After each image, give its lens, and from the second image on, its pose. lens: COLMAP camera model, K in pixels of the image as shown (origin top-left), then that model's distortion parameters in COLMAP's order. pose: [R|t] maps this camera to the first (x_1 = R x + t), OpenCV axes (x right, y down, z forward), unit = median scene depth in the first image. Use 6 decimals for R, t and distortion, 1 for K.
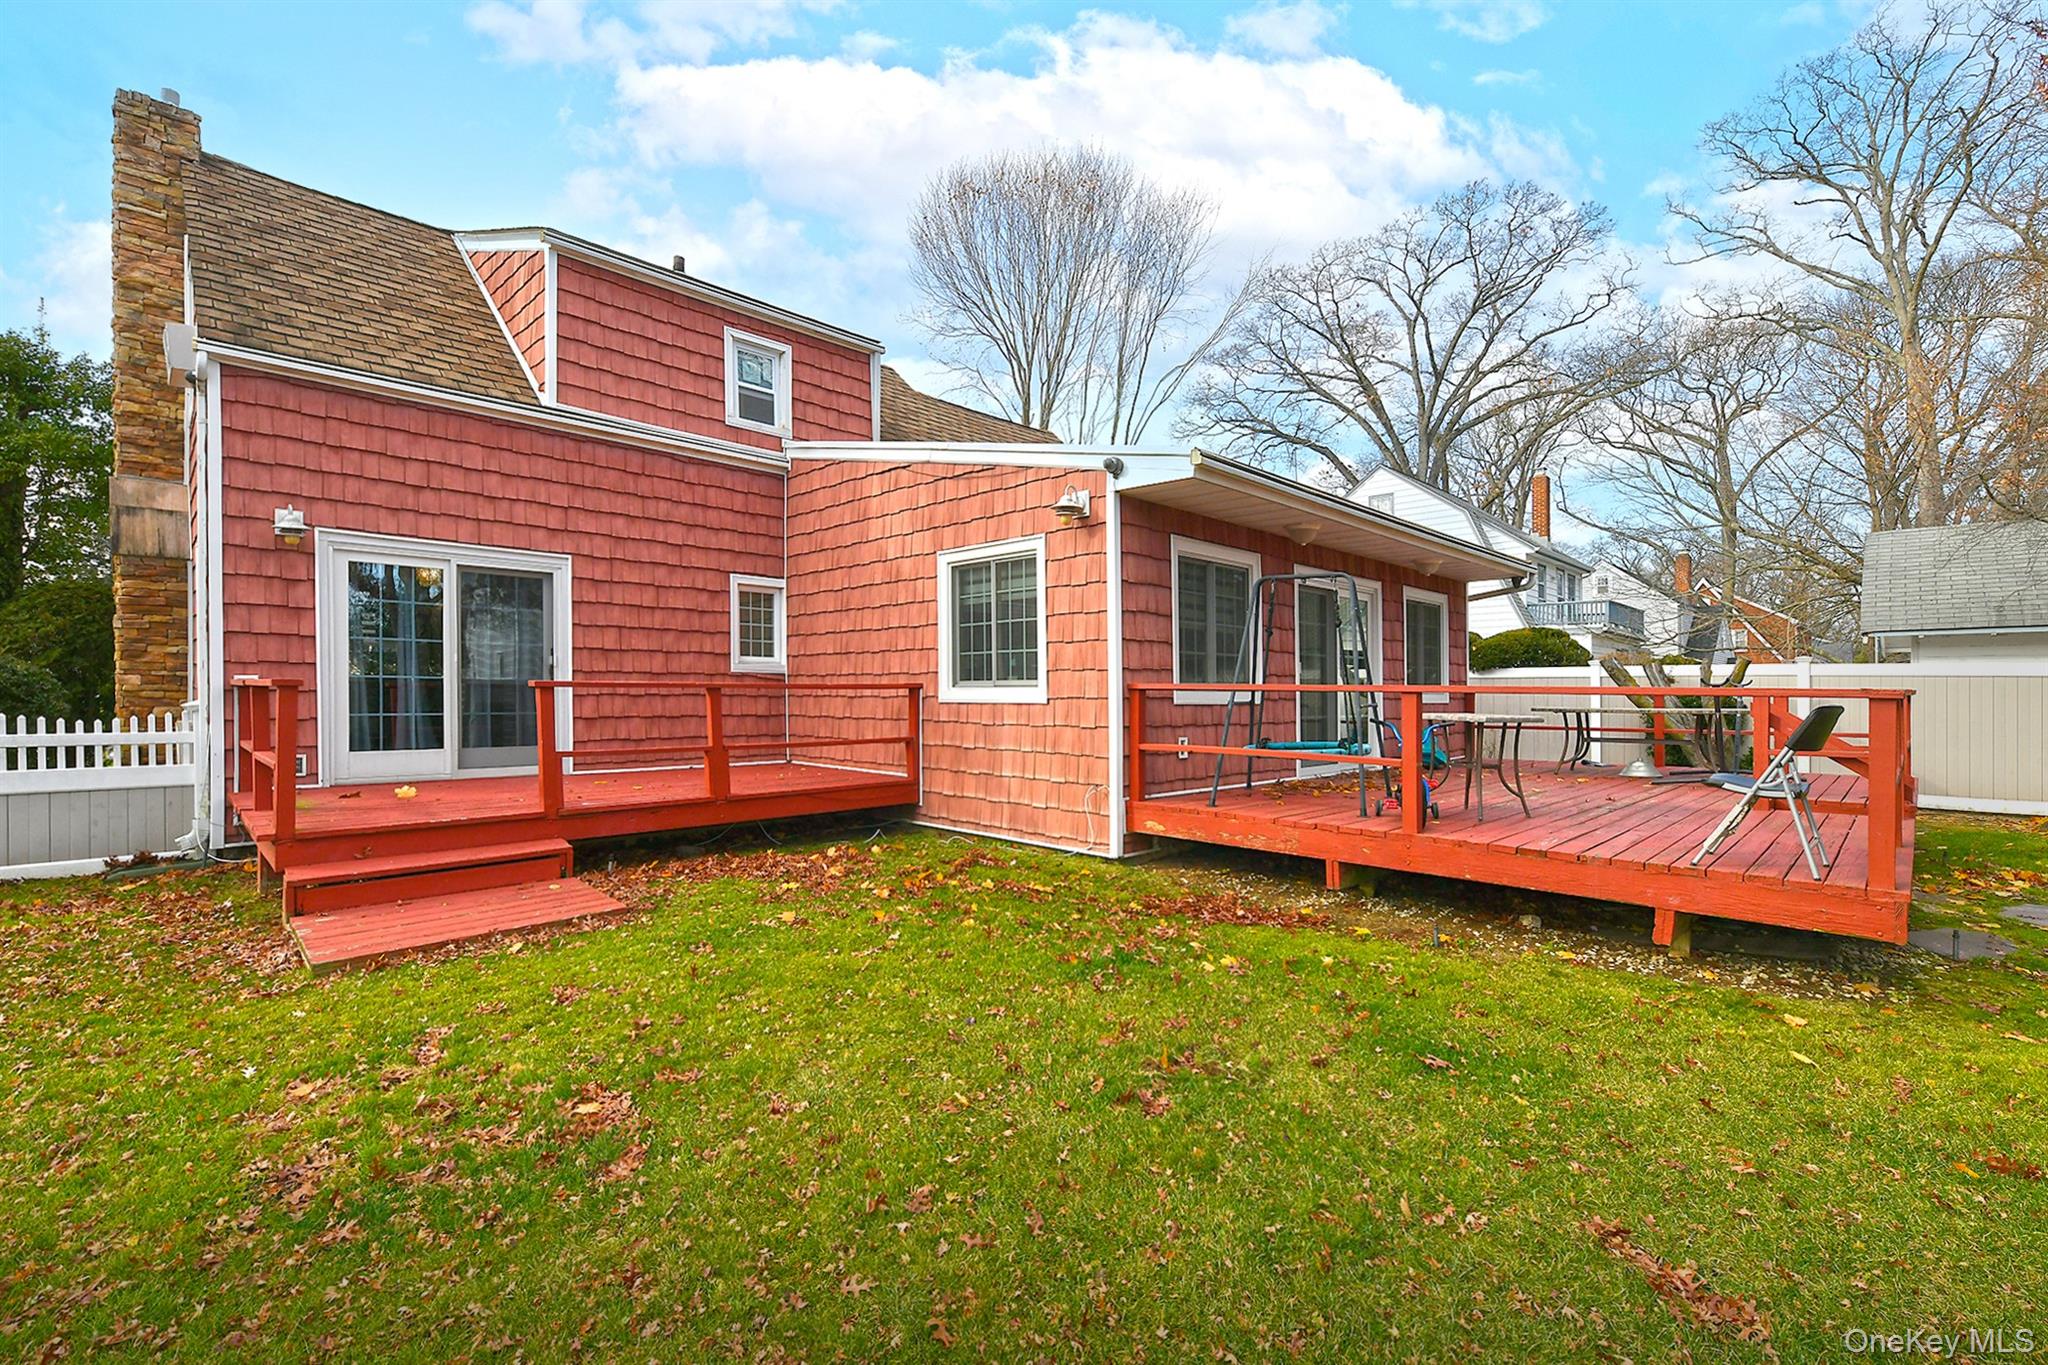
lens RADIAL K [[907.8, 0, 1018.9], [0, 907.8, 692.3], [0, 0, 1]] dist [-0.025180, 0.000779]
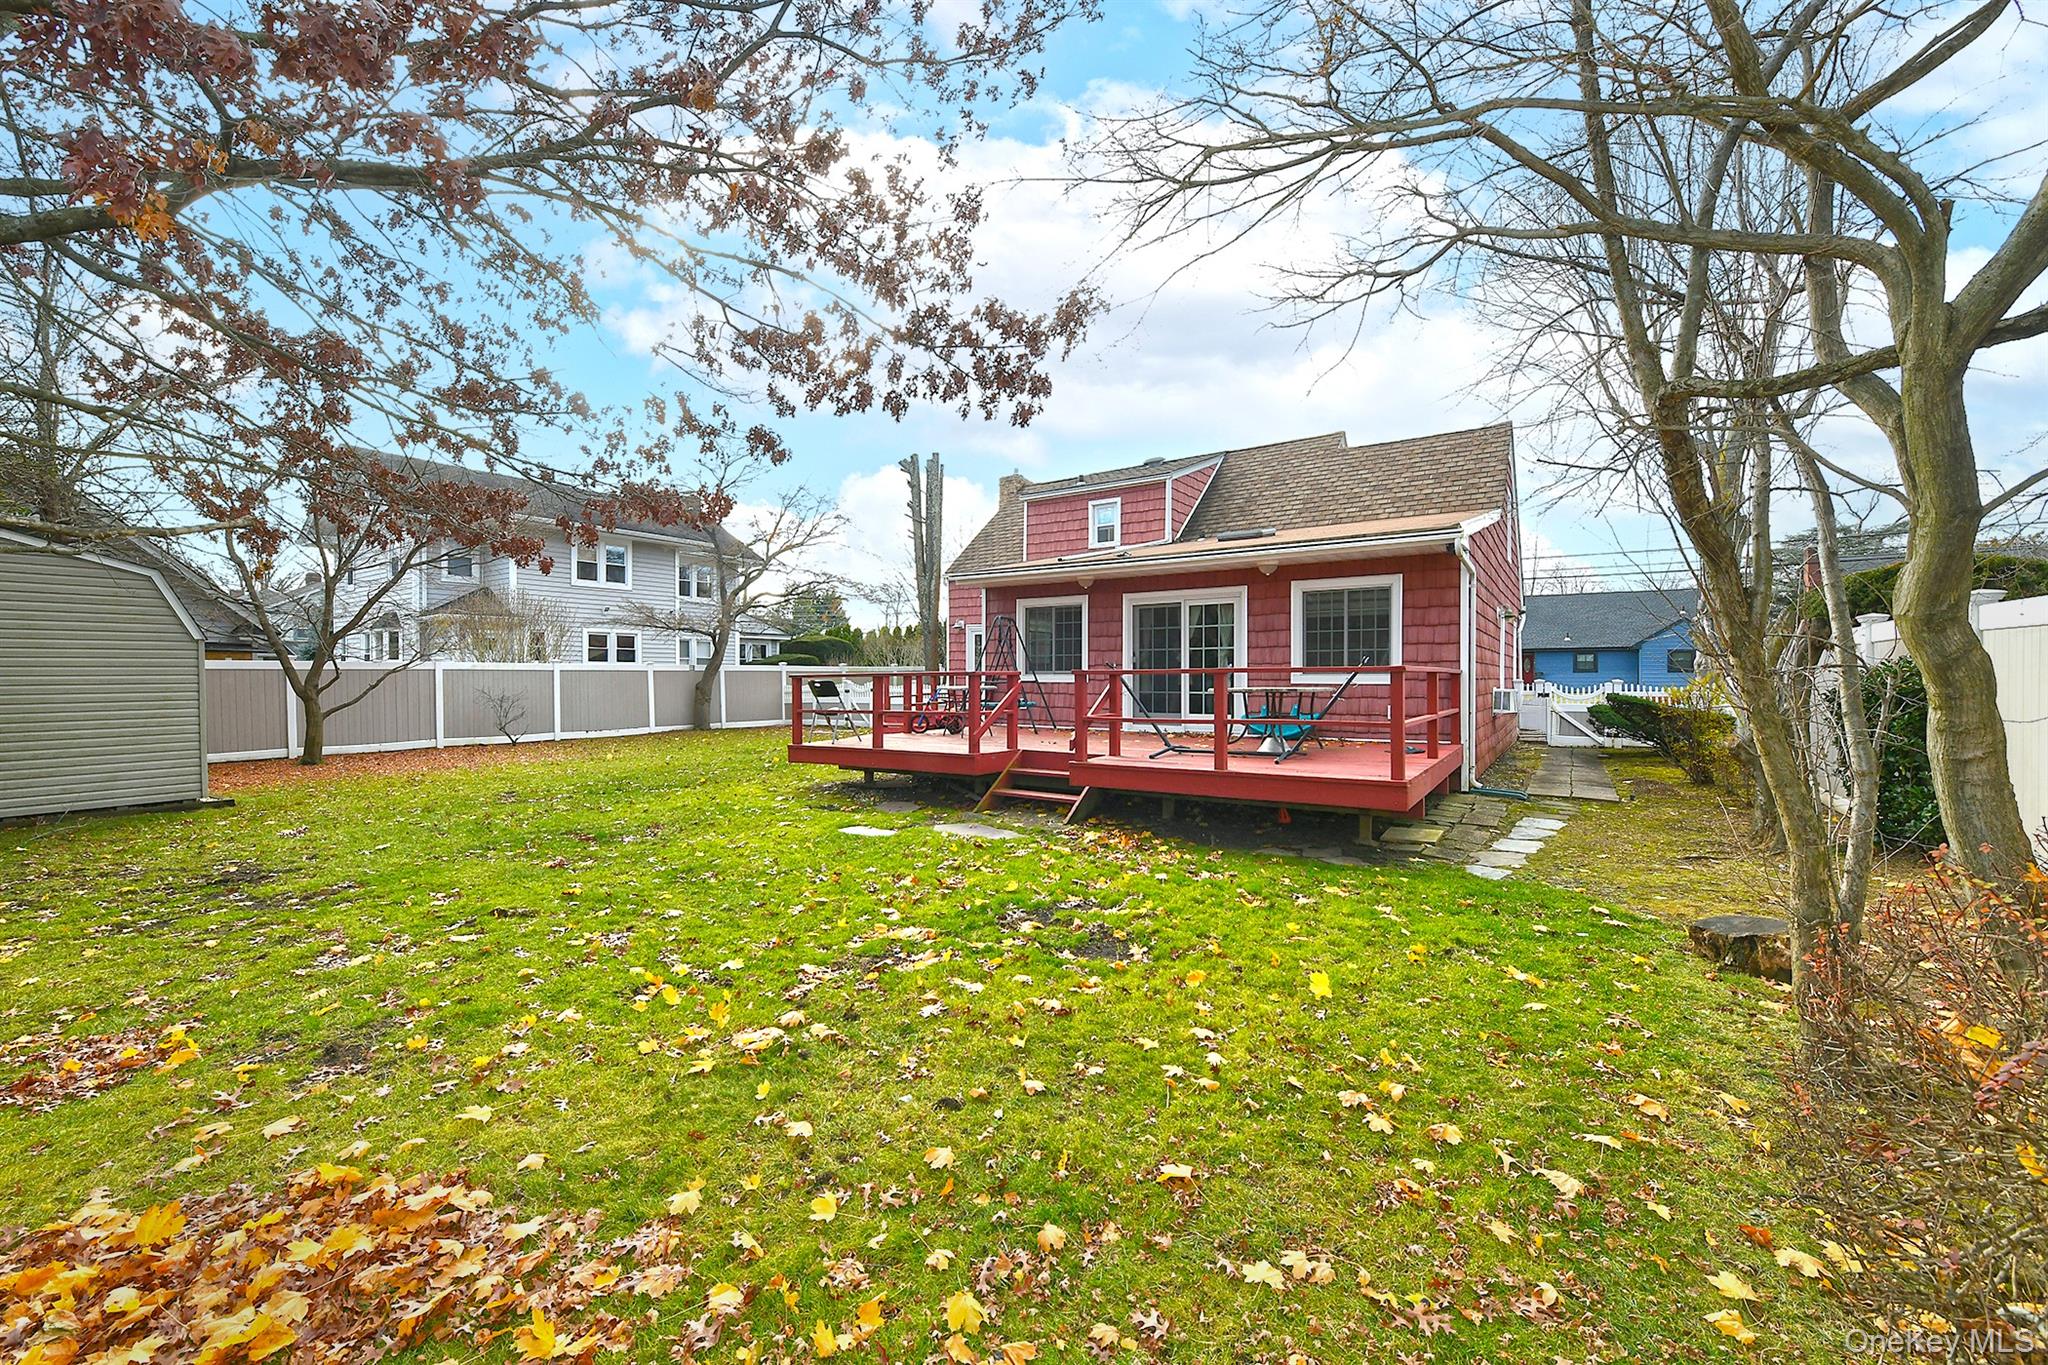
lens RADIAL K [[811.5, 0, 1024.0], [0, 811.5, 682.5], [0, 0, 1]] dist [-0.033161, 0.000060]
pose [[0.160895, 0.002976, -0.986967, 1.746558], [0.002595, 0.999991, 0.003438, 0.007915], [0.986968, -0.003114, 0.160886, 0.633652]]
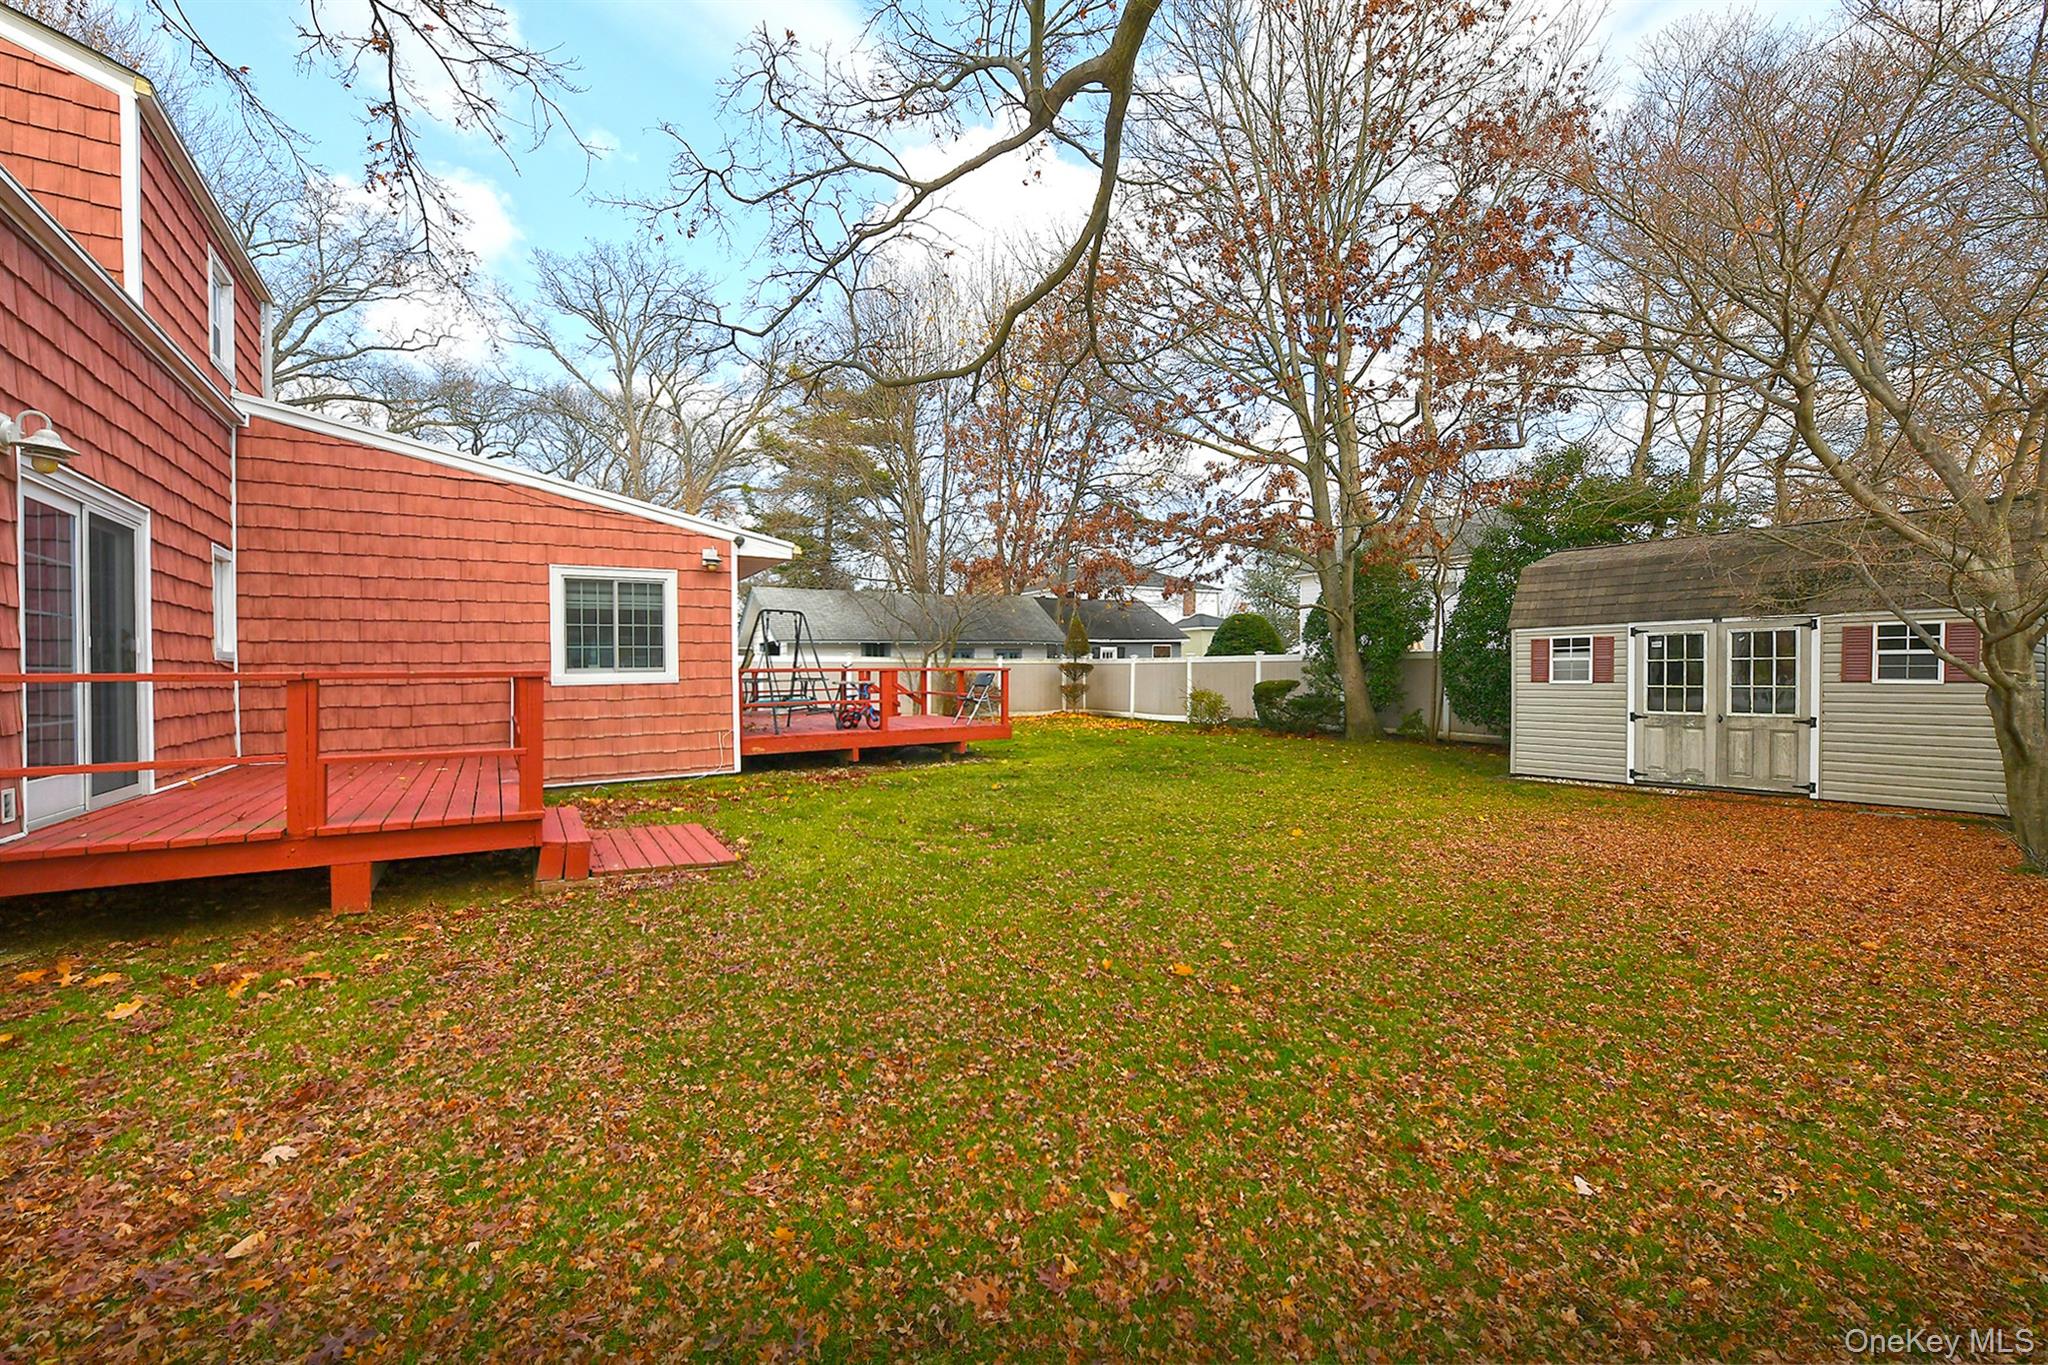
lens RADIAL K [[811.5, 0, 1024.0], [0, 811.5, 682.5], [0, 0, 1]] dist [-0.033161, 0.000060]
pose [[0.194326, -0.026508, 0.980579, -1.018133], [0.013537, 0.999612, 0.024340, -0.010862], [-0.980844, 0.008544, 0.194610, 0.147197]]
